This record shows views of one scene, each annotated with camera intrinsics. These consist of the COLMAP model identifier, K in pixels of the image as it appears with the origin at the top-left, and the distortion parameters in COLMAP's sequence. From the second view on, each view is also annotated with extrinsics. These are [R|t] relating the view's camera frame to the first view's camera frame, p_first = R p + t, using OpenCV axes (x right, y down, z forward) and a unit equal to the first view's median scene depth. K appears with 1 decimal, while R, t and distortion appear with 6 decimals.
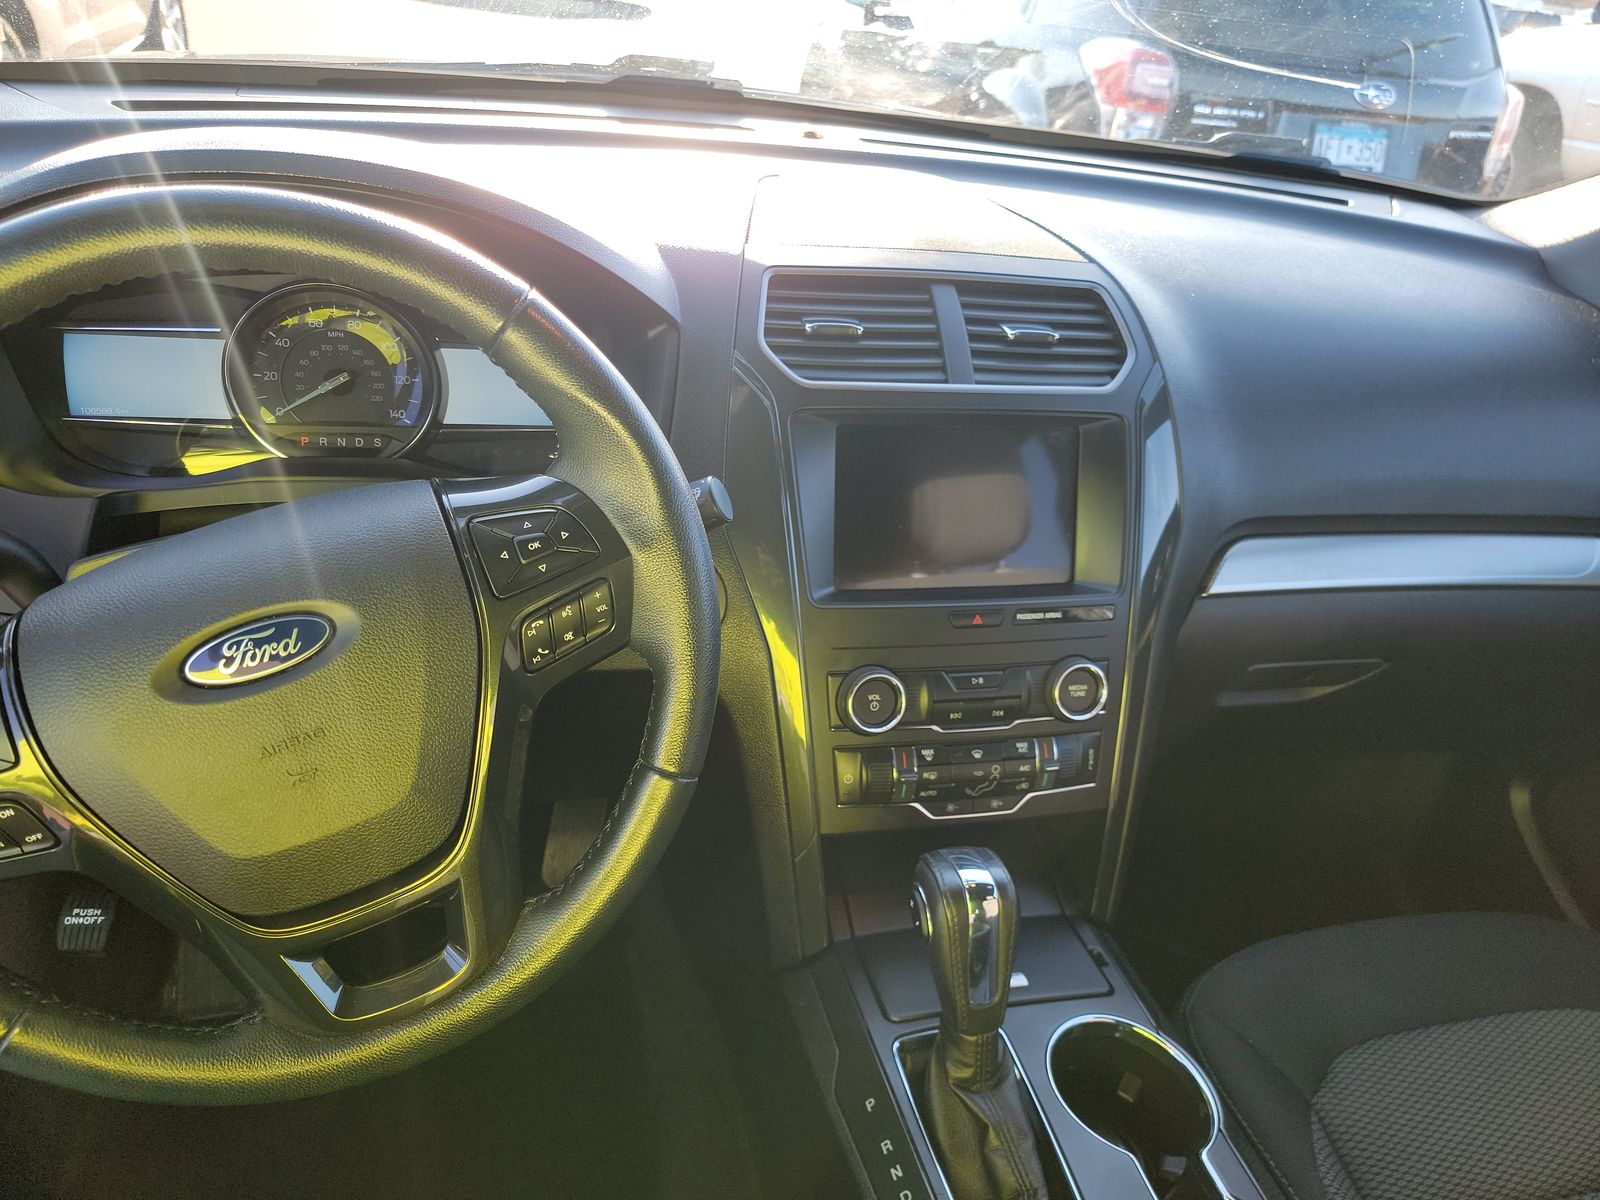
lens RADIAL K [[1121.2, 0, 846.8], [0, 1121.2, 597.9], [0, 0, 1]] dist [0.039257, -0.030463]
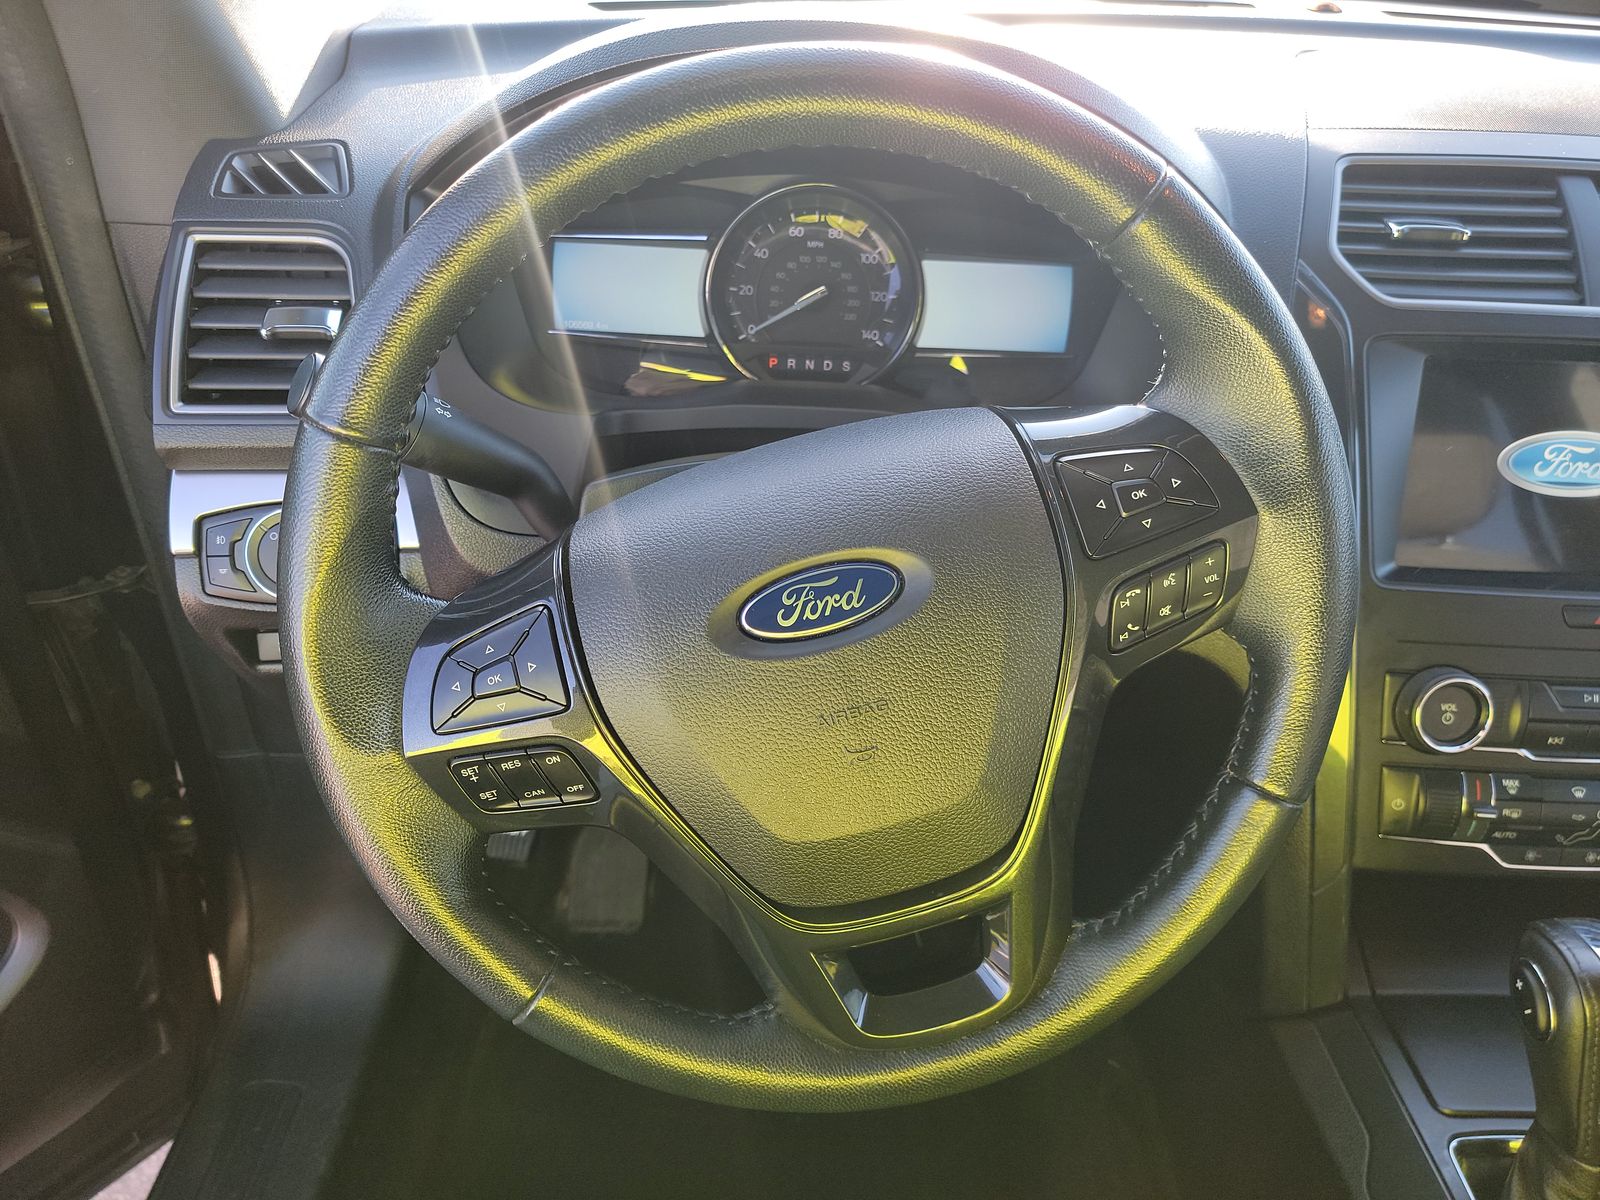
lens RADIAL K [[1111.9, 0, 800.0], [0, 1111.9, 600.0], [0, 0, 1]] dist [0.002299, -0.003195]
pose [[0.962429, 0.080671, -0.259274, -0.283218], [-0.067276, 0.995920, 0.060144, -0.003360], [0.263068, -0.040442, 0.963929, 0.171906]]
